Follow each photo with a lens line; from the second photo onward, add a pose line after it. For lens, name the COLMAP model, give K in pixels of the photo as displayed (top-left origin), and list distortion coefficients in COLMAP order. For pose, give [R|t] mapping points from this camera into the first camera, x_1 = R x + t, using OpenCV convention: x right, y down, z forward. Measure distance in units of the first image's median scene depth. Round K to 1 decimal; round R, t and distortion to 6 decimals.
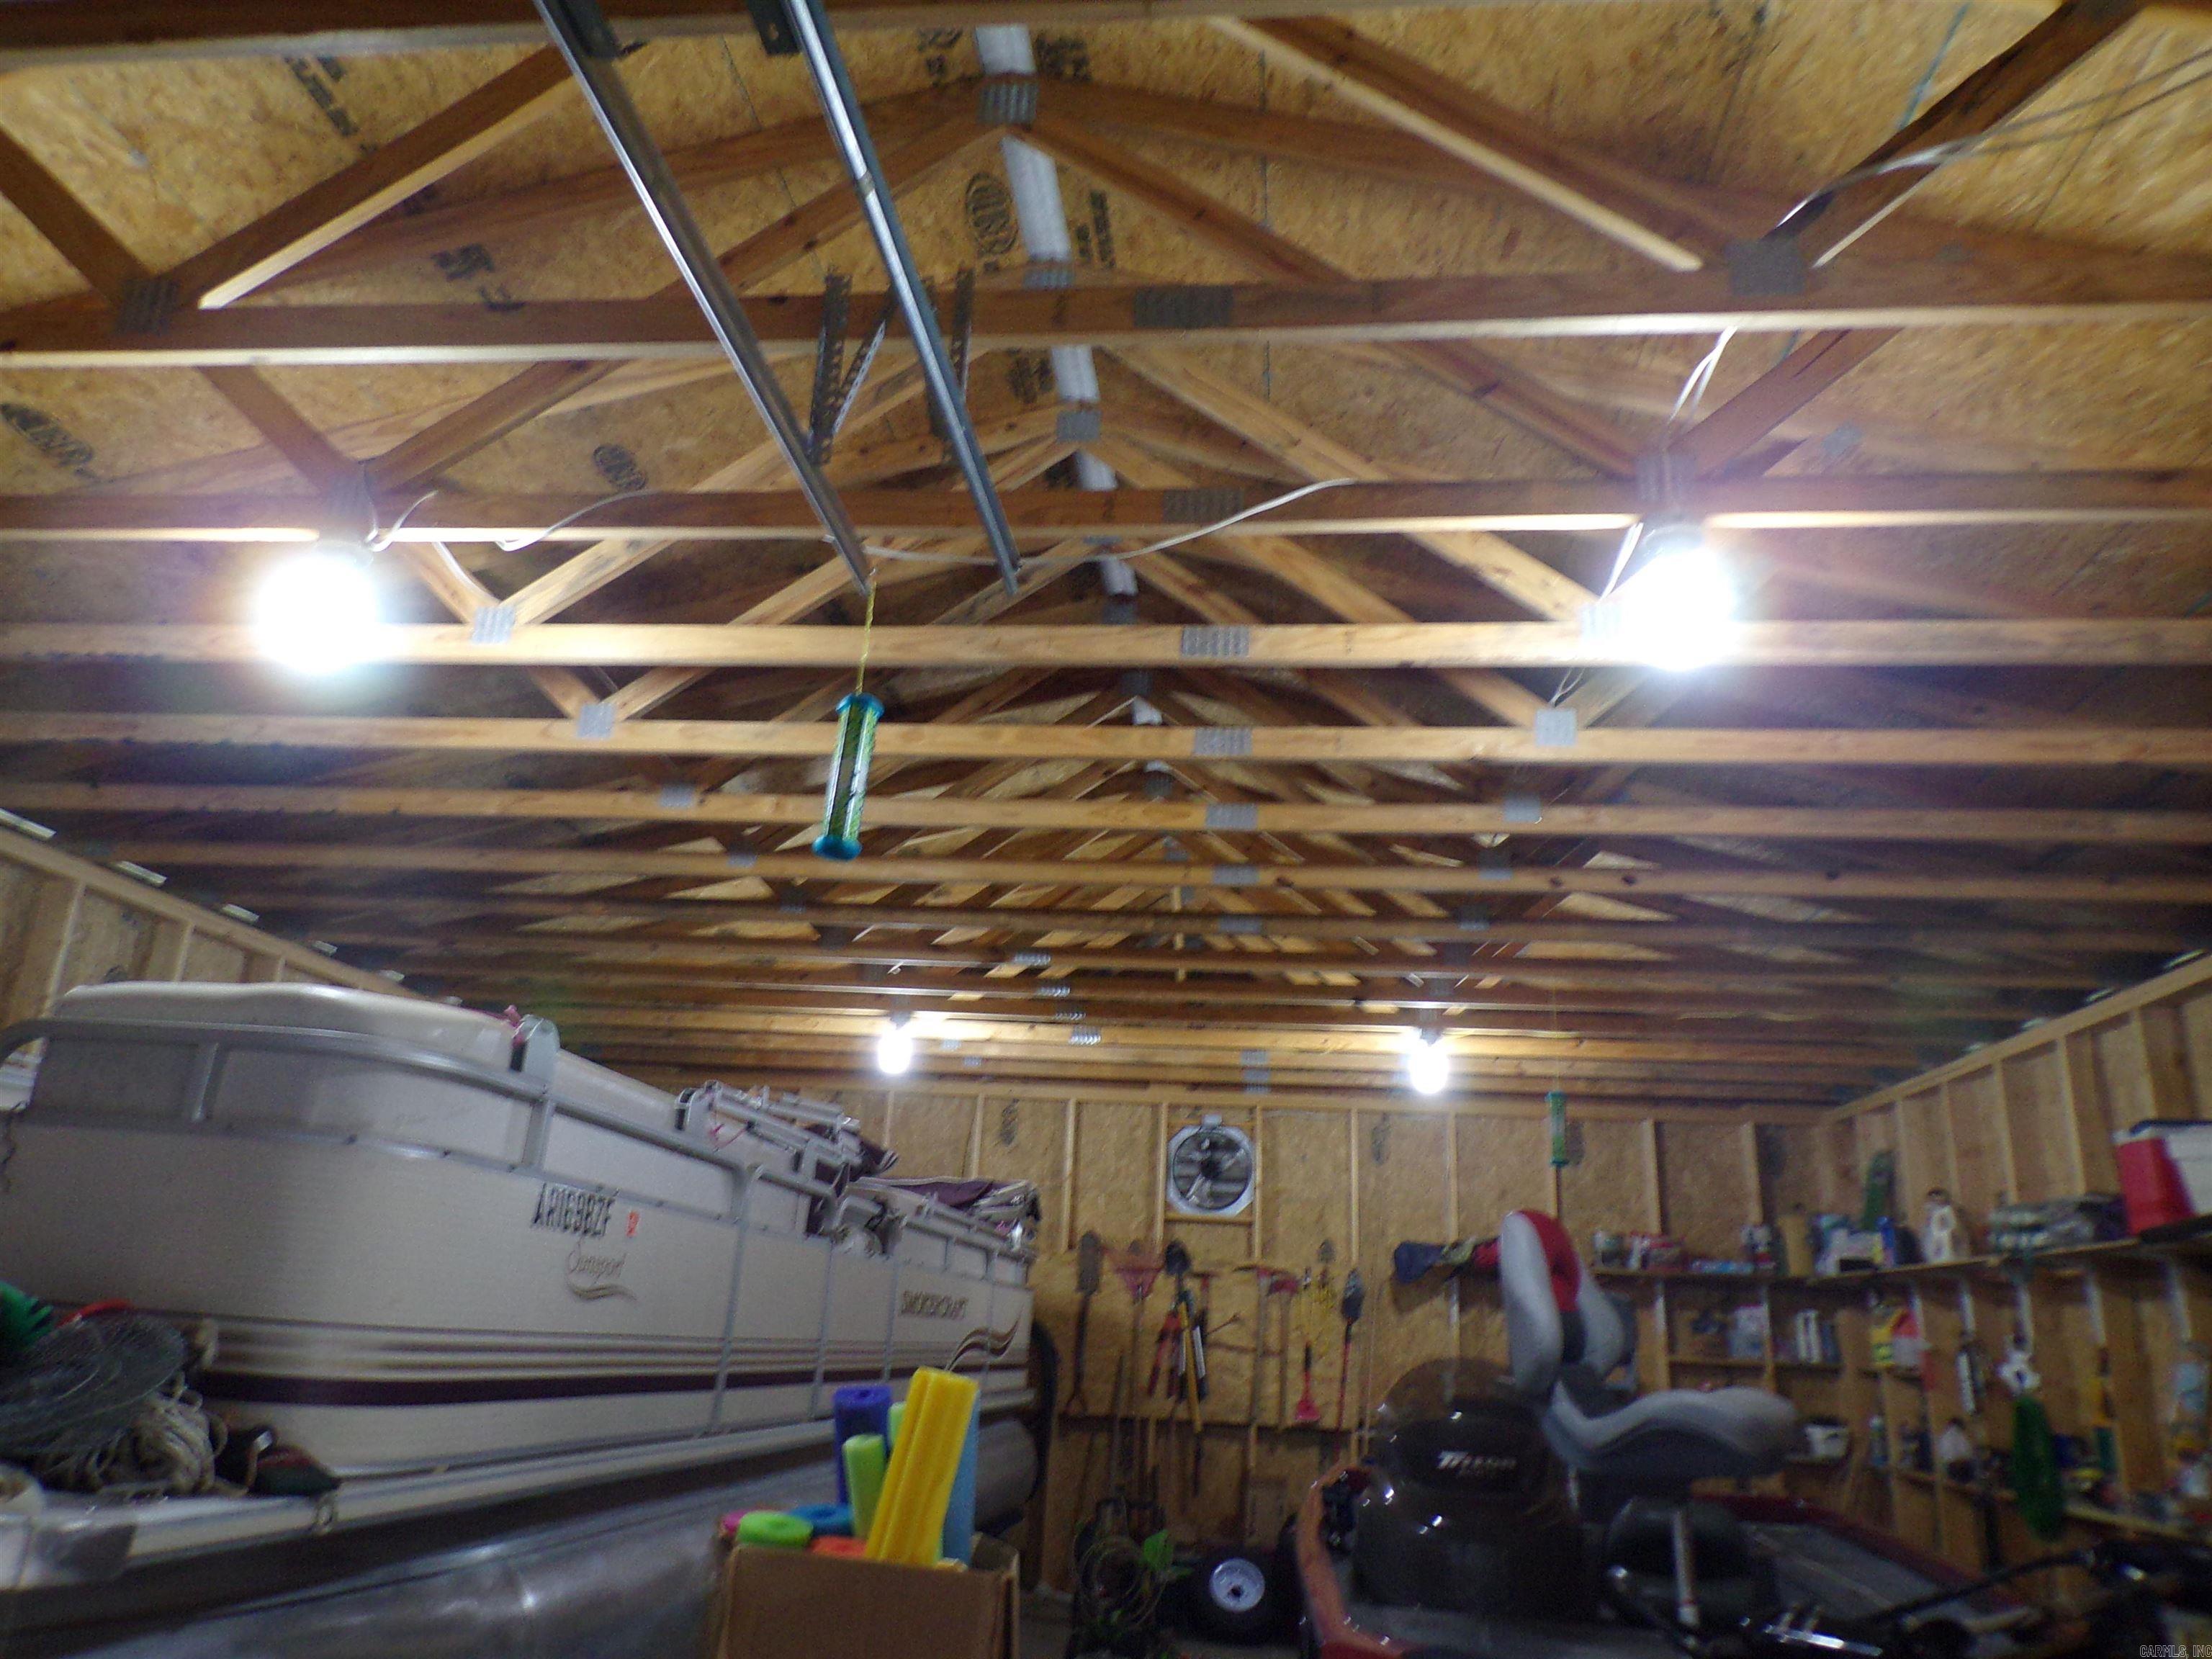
lens RADIAL K [[1501.9, 0, 1106.0], [0, 1501.9, 829.5], [0, 0, 1]] dist [-0.008245, 0.009958]
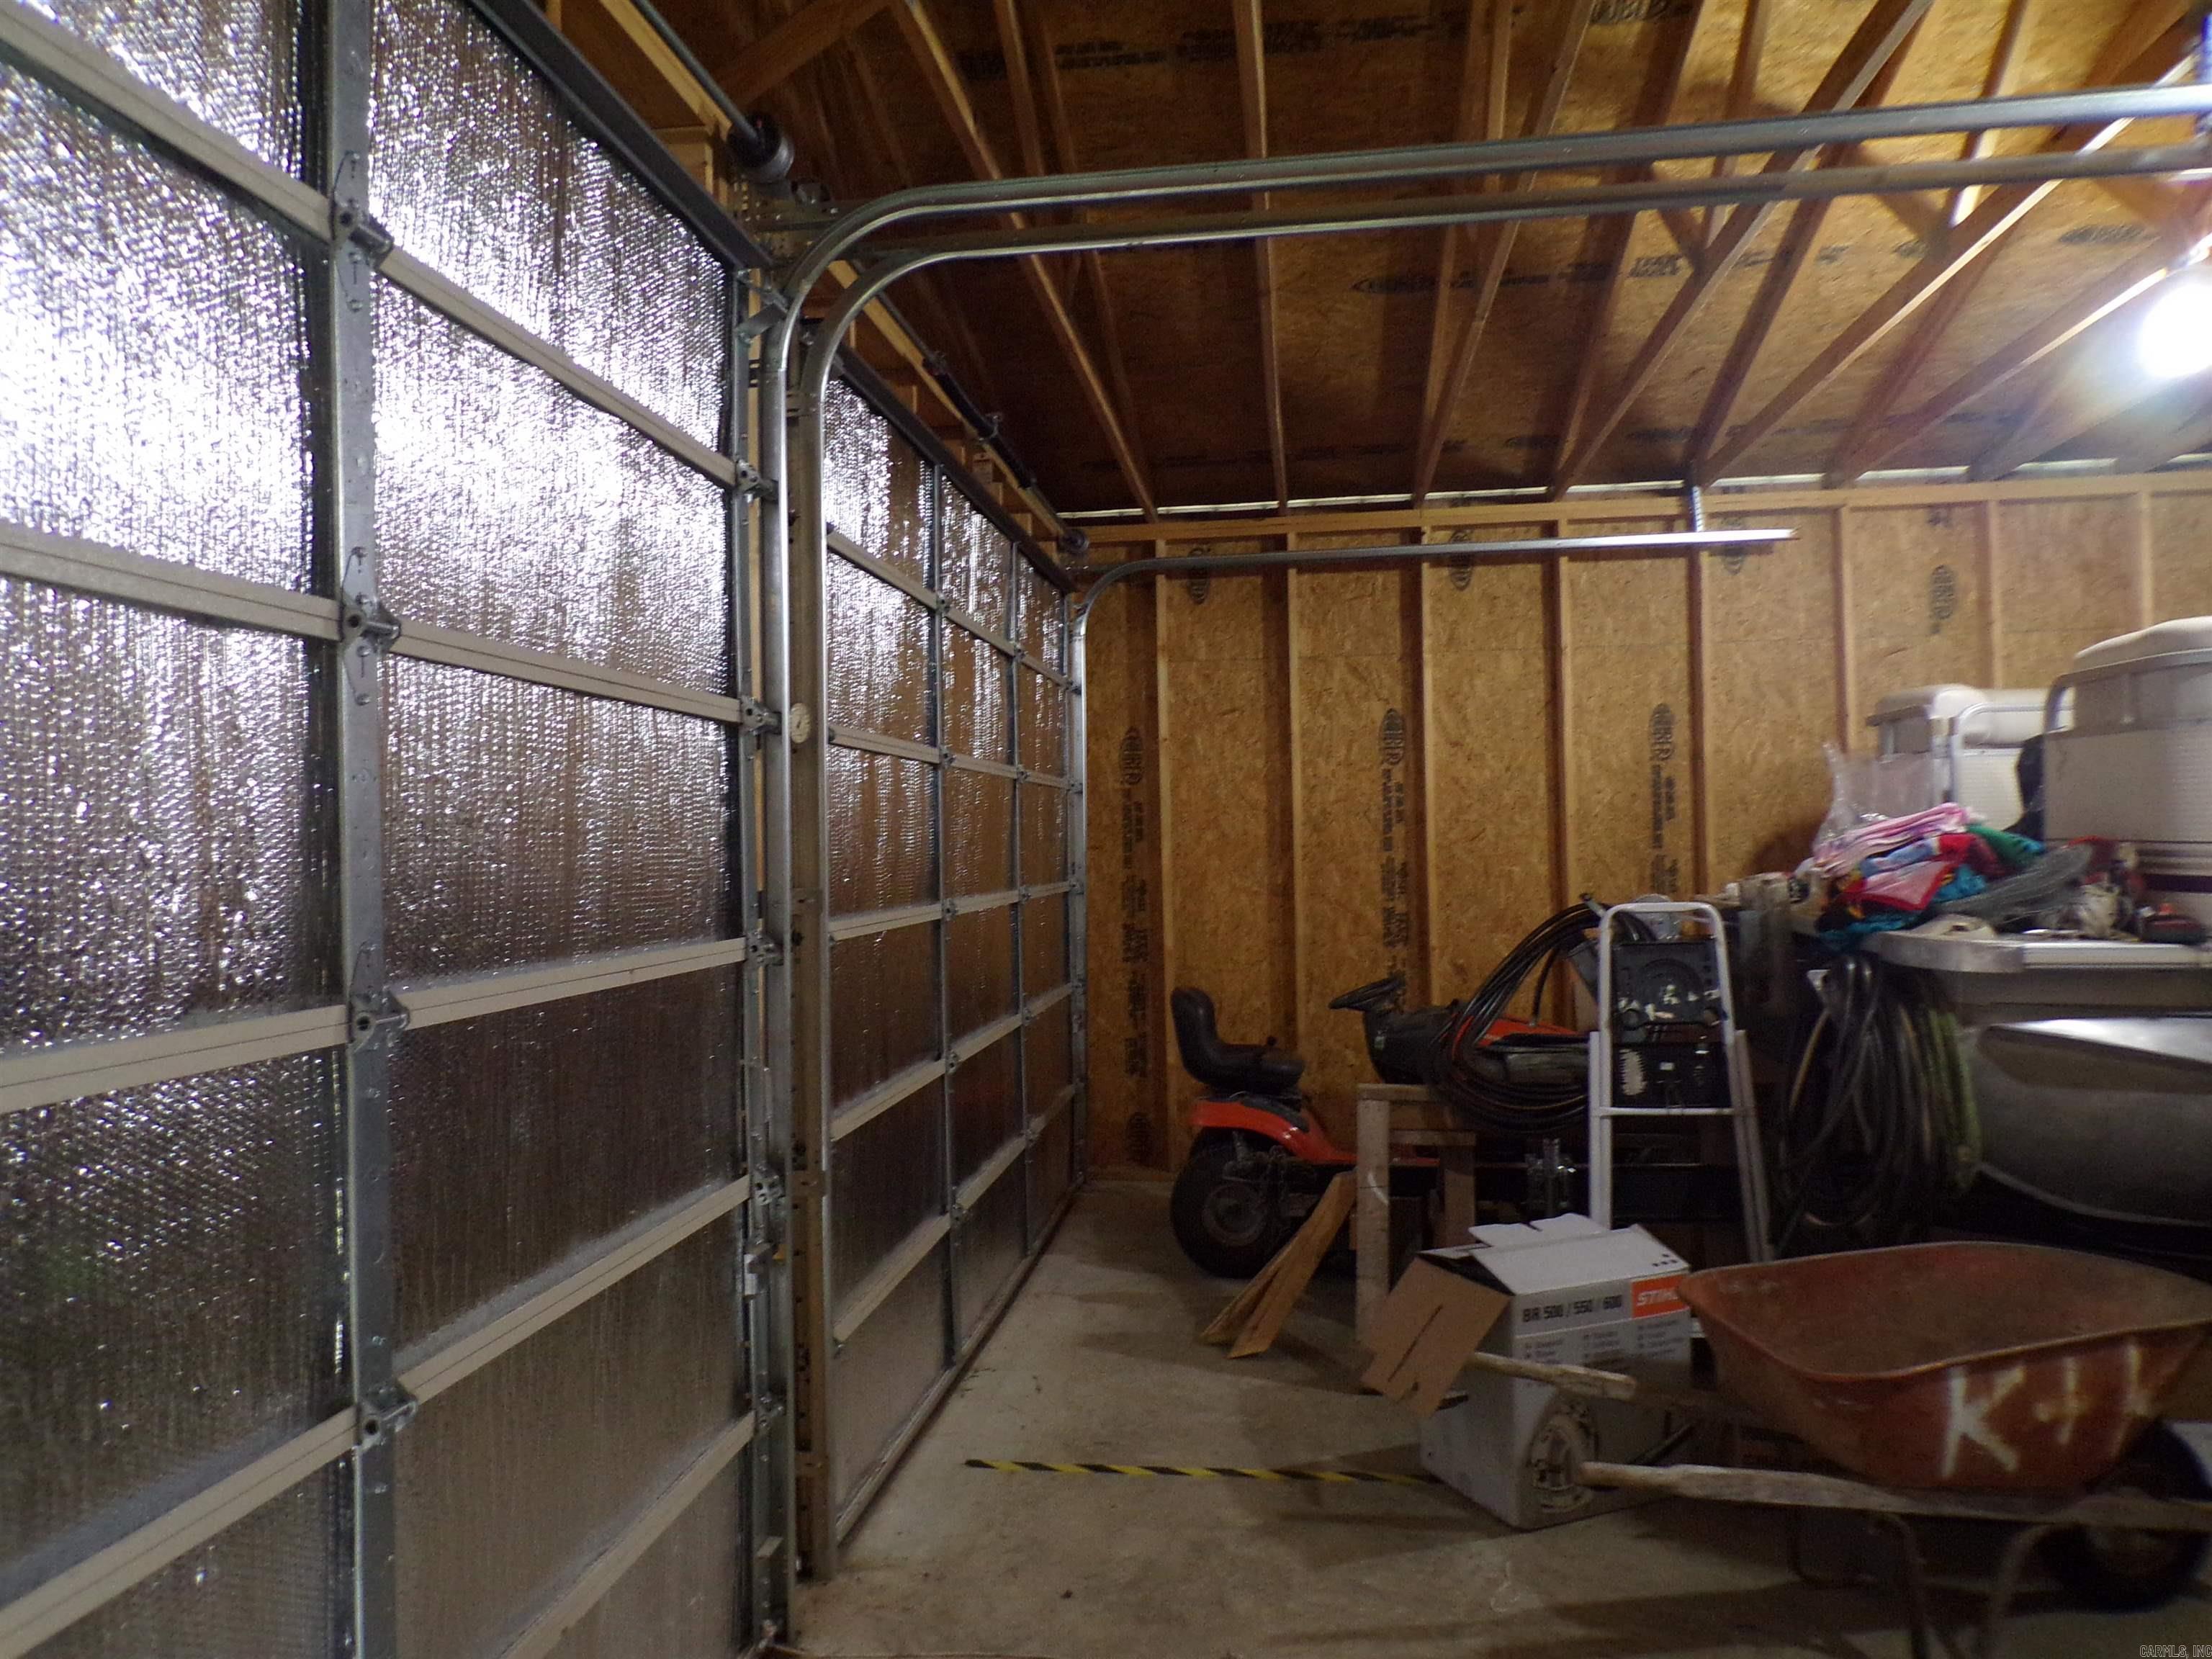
lens RADIAL K [[1501.9, 0, 1106.0], [0, 1501.9, 829.5], [0, 0, 1]] dist [-0.008245, 0.009958]
pose [[-0.034525, -0.067587, -0.997116, 1.110816], [0.339515, 0.937581, -0.075308, 0.063151], [0.939967, -0.341136, -0.009423, -0.016953]]
